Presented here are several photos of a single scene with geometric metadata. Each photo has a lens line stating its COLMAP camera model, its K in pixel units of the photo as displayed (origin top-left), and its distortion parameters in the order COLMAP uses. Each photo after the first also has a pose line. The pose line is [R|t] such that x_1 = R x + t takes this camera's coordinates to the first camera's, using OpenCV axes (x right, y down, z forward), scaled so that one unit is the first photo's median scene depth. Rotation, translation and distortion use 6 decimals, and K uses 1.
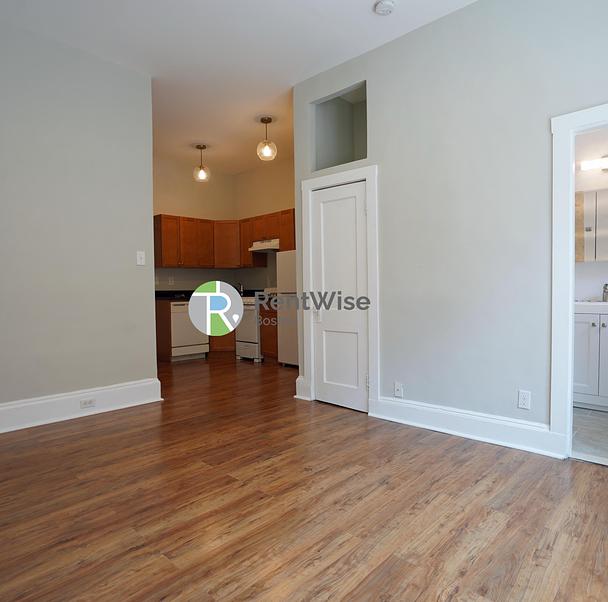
lens RADIAL K [[419.0, 0, 299.8], [0, 419.0, 300.9], [0, 0, 1]] dist [-0.067718, 0.032332]
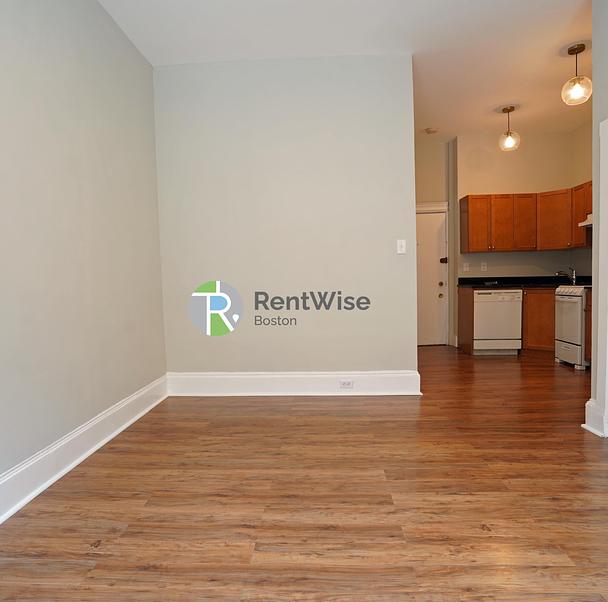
lens RADIAL K [[419.0, 0, 299.8], [0, 419.0, 300.9], [0, 0, 1]] dist [-0.067718, 0.032332]
pose [[0.647674, 0.037055, -0.761016, 0.315399], [-0.007382, 0.999075, 0.042363, -0.022217], [0.761882, -0.021819, 0.647348, 0.266627]]
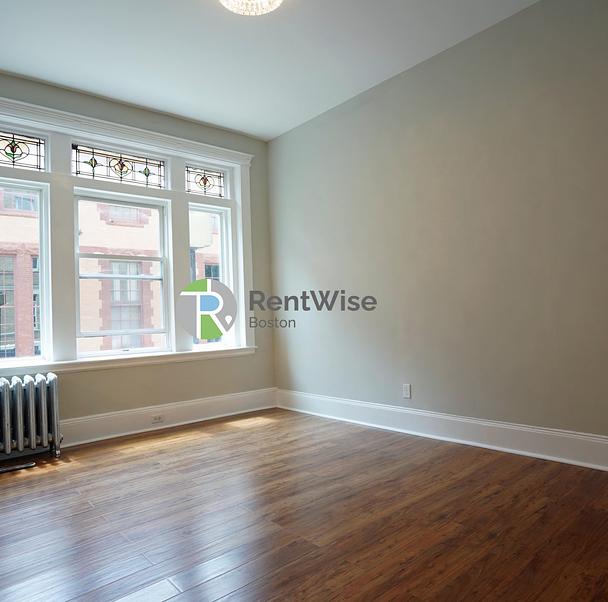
lens RADIAL K [[458.1, 0, 304.0], [0, 458.1, 301.0], [0, 0, 1]] dist [-0.084261, 0.041225]
pose [[-0.994493, 0.056321, 0.088378, -0.294818], [0.056450, 0.998405, -0.001035, -0.040591], [-0.088296, 0.003959, -0.996086, 1.729585]]
